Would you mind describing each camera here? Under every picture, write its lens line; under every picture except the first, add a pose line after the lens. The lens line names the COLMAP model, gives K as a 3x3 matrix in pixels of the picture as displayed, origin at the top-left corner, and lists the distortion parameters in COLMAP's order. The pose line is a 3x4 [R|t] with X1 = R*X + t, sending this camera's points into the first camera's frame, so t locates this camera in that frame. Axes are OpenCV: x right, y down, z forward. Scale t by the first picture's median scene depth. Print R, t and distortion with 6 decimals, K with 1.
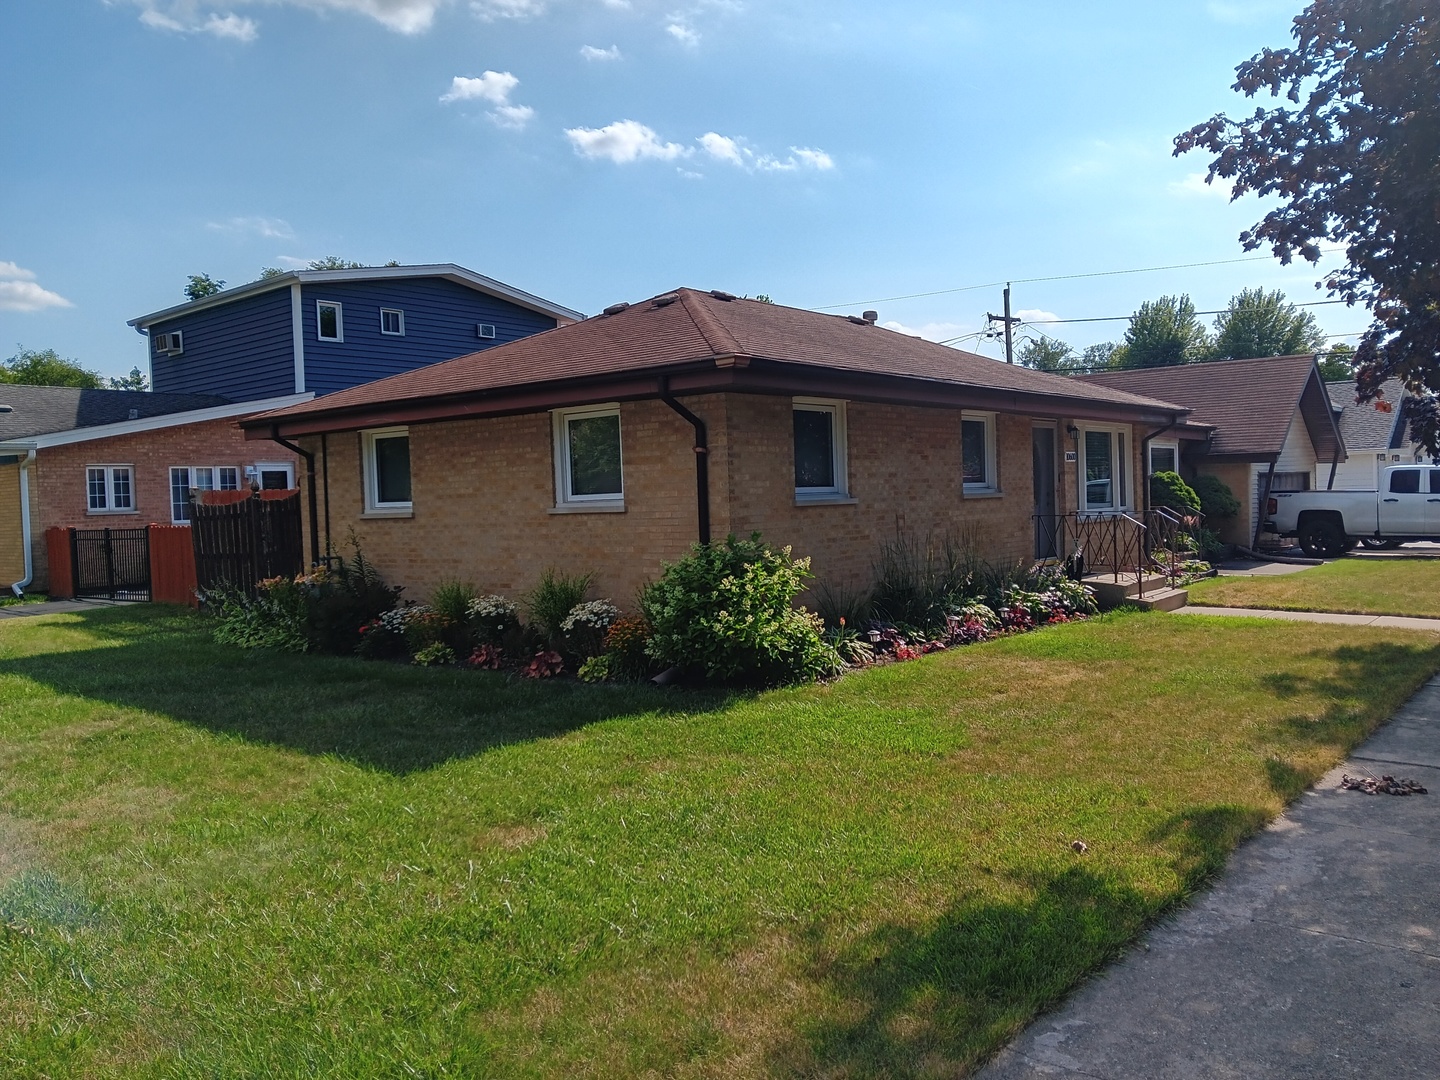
lens RADIAL K [[1120.5, 0, 720.2], [0, 1120.5, 539.8], [0, 0, 1]] dist [0.000242, -0.000142]
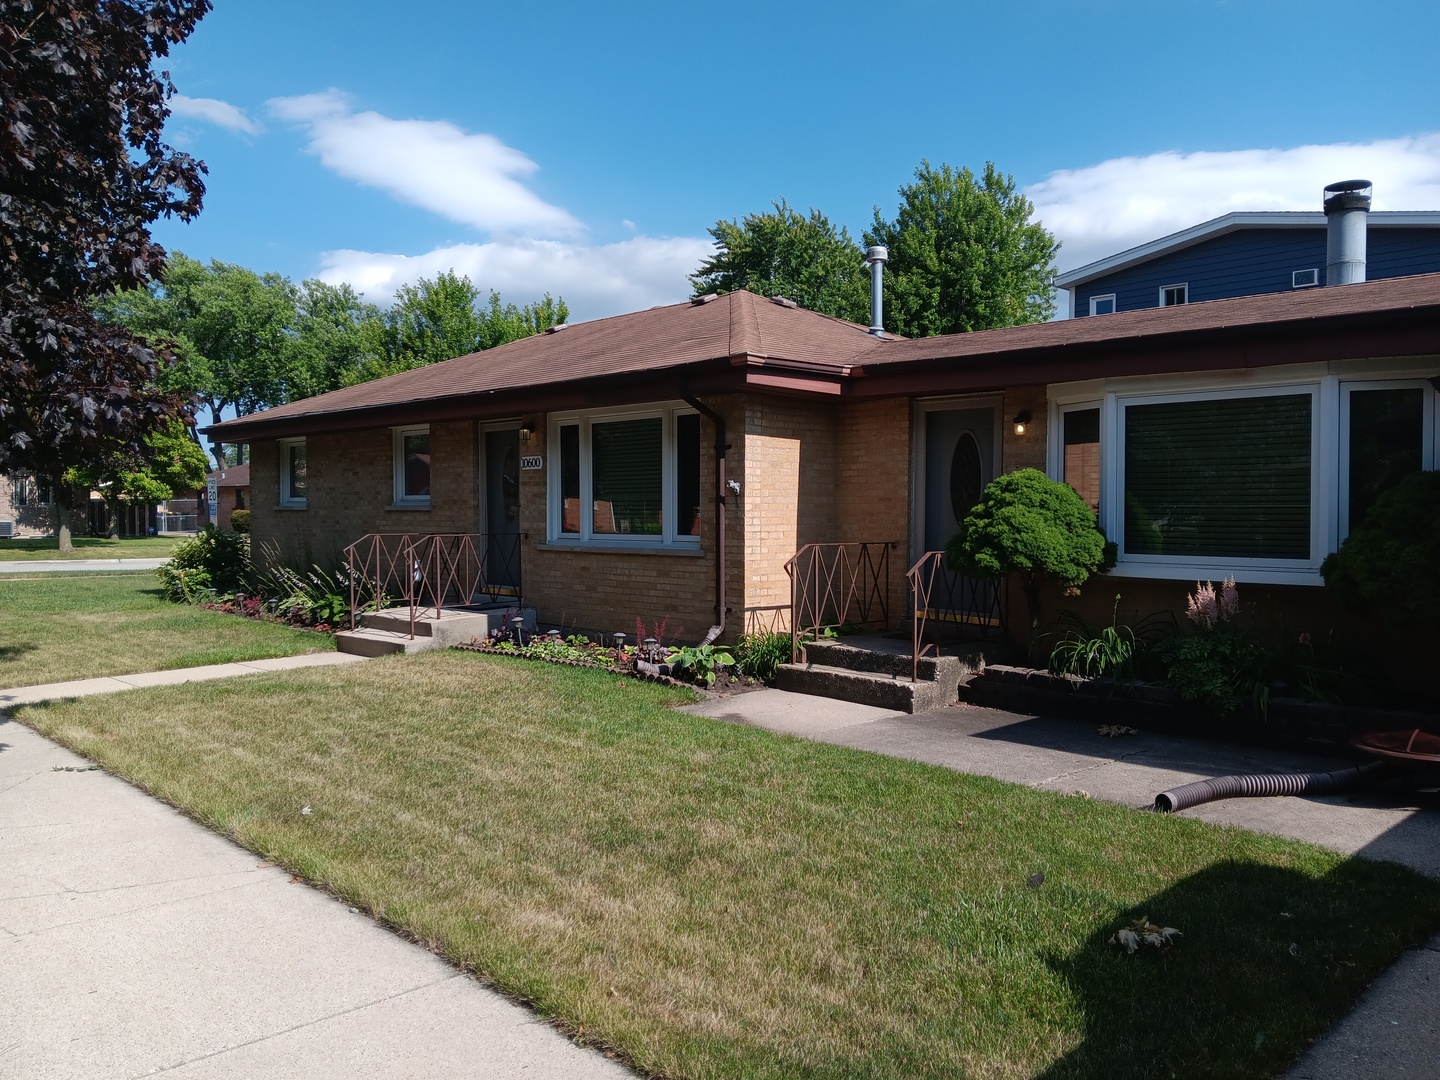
lens RADIAL K [[1120.5, 0, 720.0], [0, 1120.5, 539.3], [0, 0, 1]] dist [0.000242, -0.000142]
pose [[-0.090278, 0.058426, -0.994201, 1.309775], [-0.035823, 0.997441, 0.061869, -0.090083], [0.995272, 0.041201, -0.087954, 1.466507]]
